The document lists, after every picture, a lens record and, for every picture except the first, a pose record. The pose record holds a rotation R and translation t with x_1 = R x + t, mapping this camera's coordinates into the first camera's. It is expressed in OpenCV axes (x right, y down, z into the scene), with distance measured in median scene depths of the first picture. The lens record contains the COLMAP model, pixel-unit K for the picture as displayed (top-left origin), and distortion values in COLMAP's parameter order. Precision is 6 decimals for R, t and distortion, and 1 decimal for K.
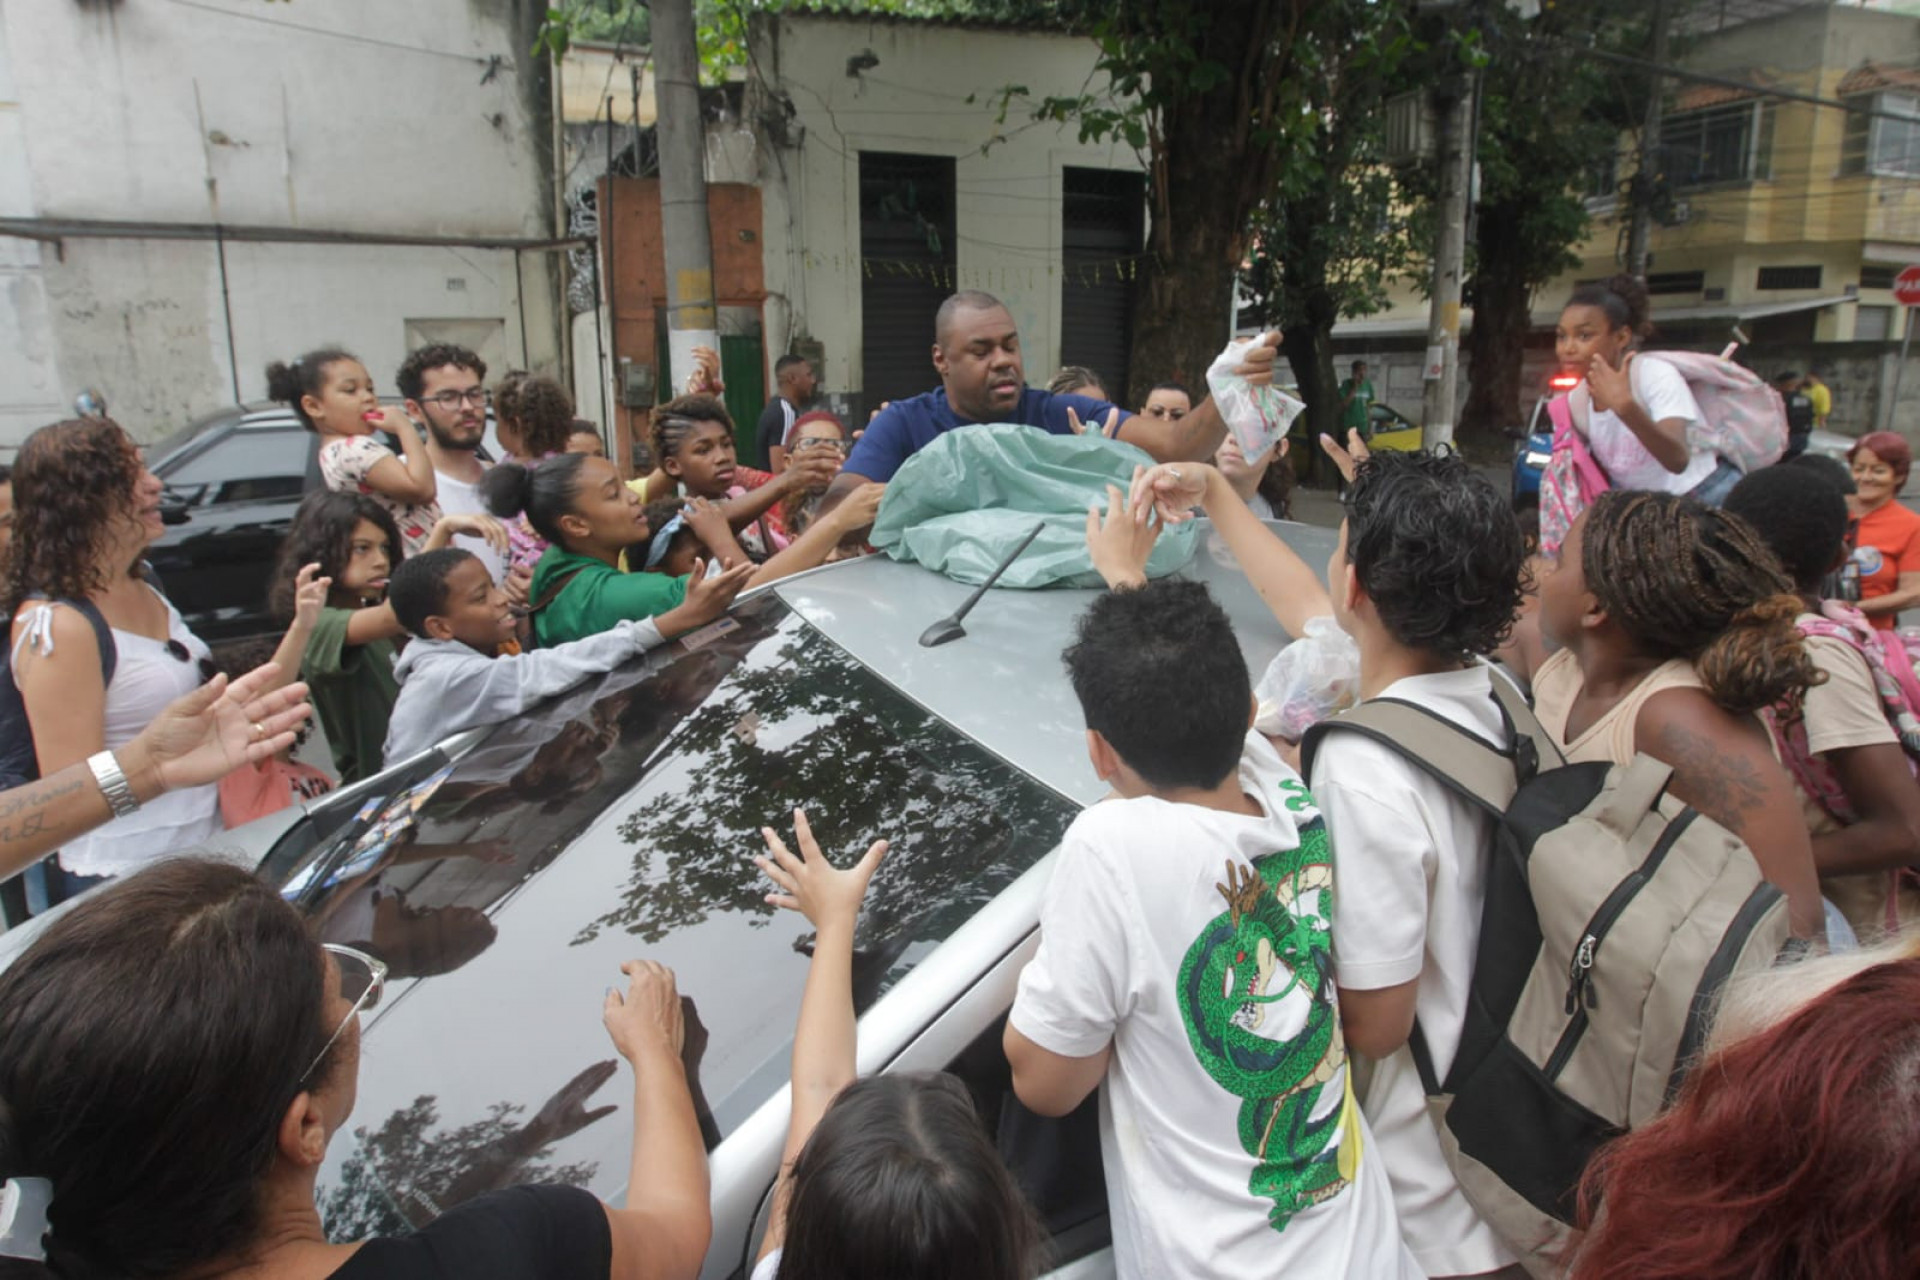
lens RADIAL K [[1347.4, 0, 899.4], [0, 1347.4, 596.1], [0, 0, 1]] dist [-0.004355, 0.037116]
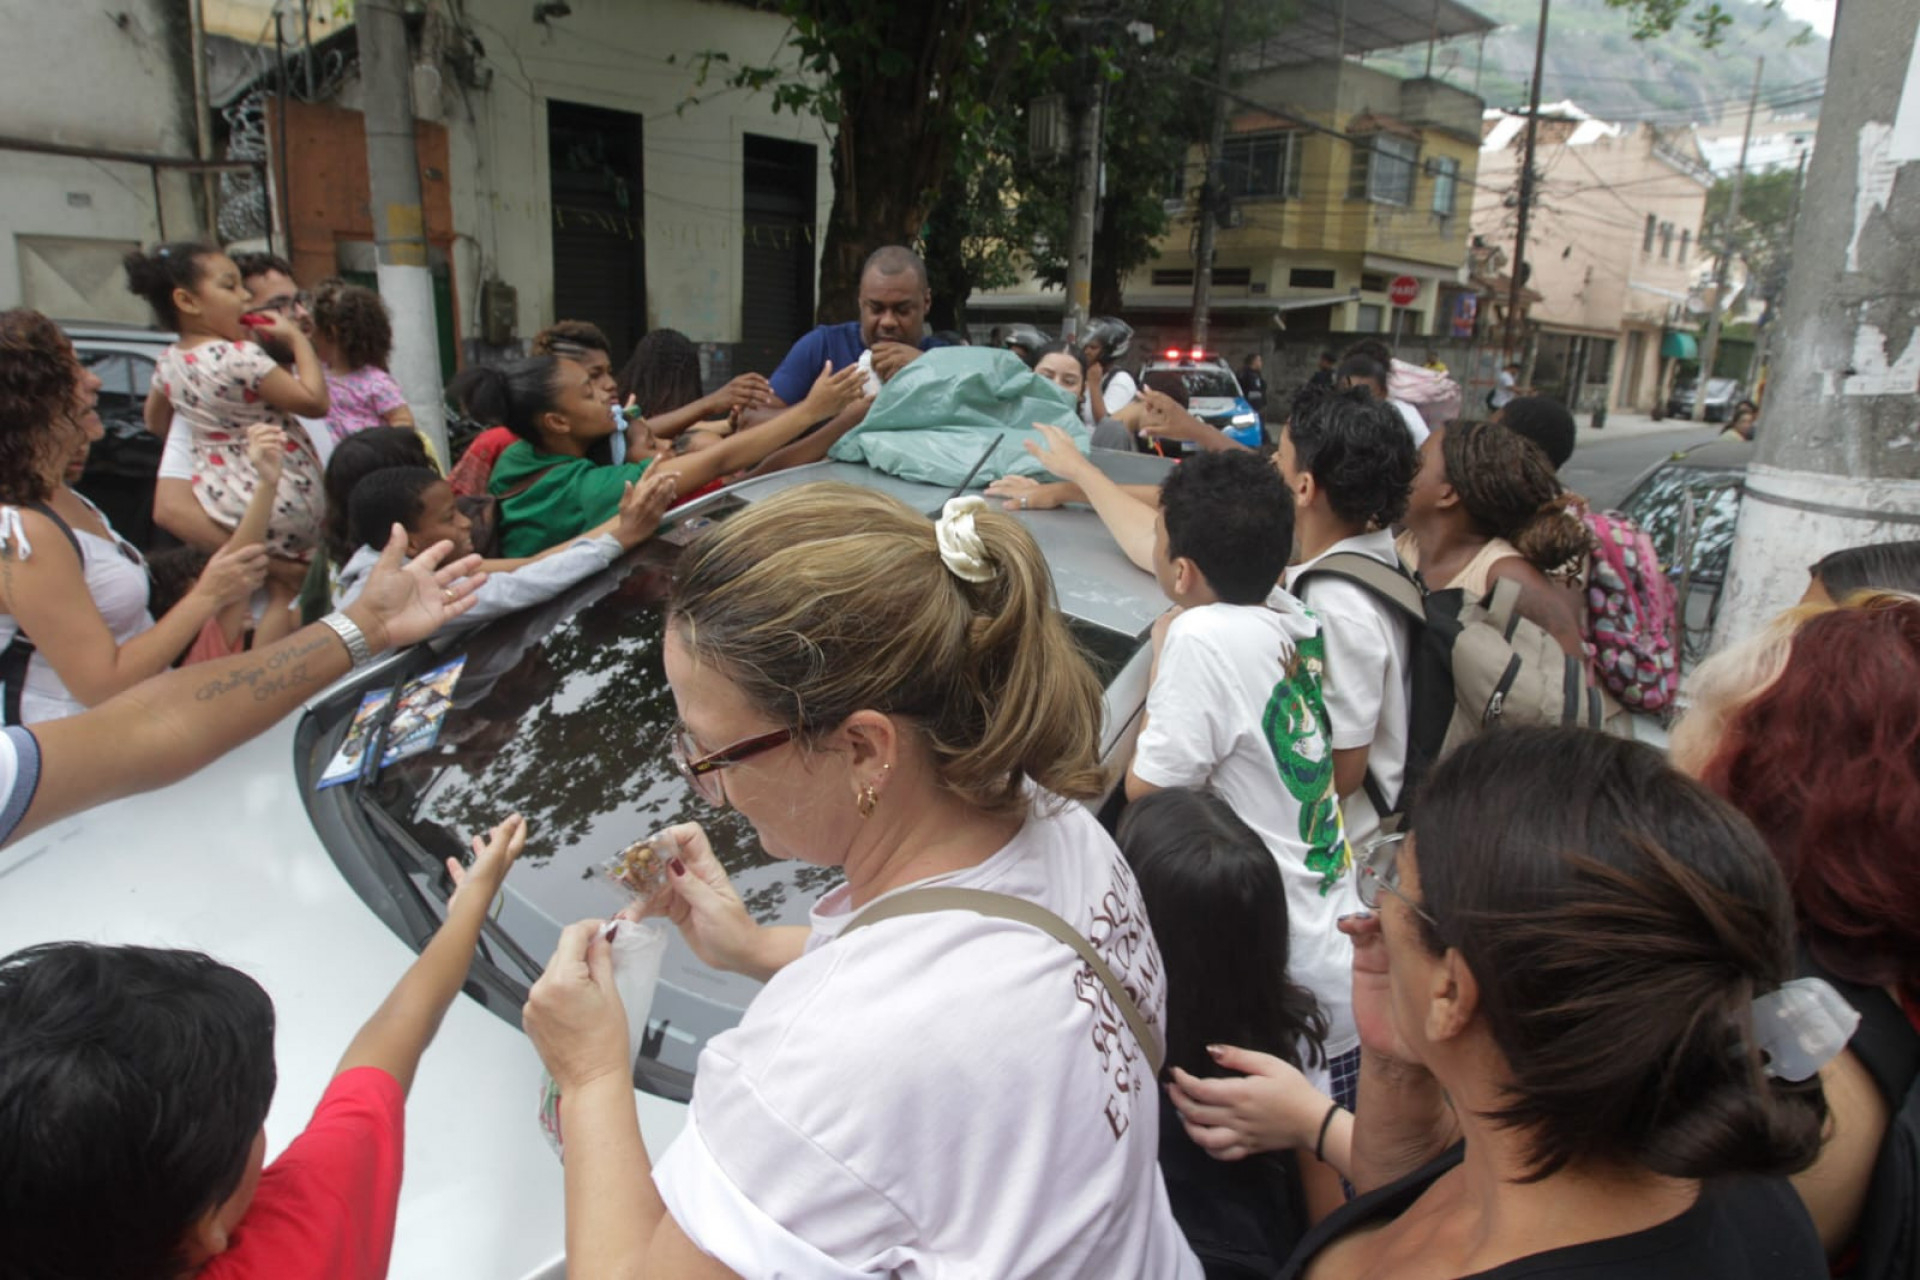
lens RADIAL K [[1347.4, 0, 899.4], [0, 1347.4, 596.1], [0, 0, 1]] dist [-0.004355, 0.037116]
pose [[0.945291, -0.021347, 0.325528, -0.116657], [0.013281, 0.999548, 0.026980, 0.018147], [-0.325957, -0.021180, 0.945147, -0.047100]]
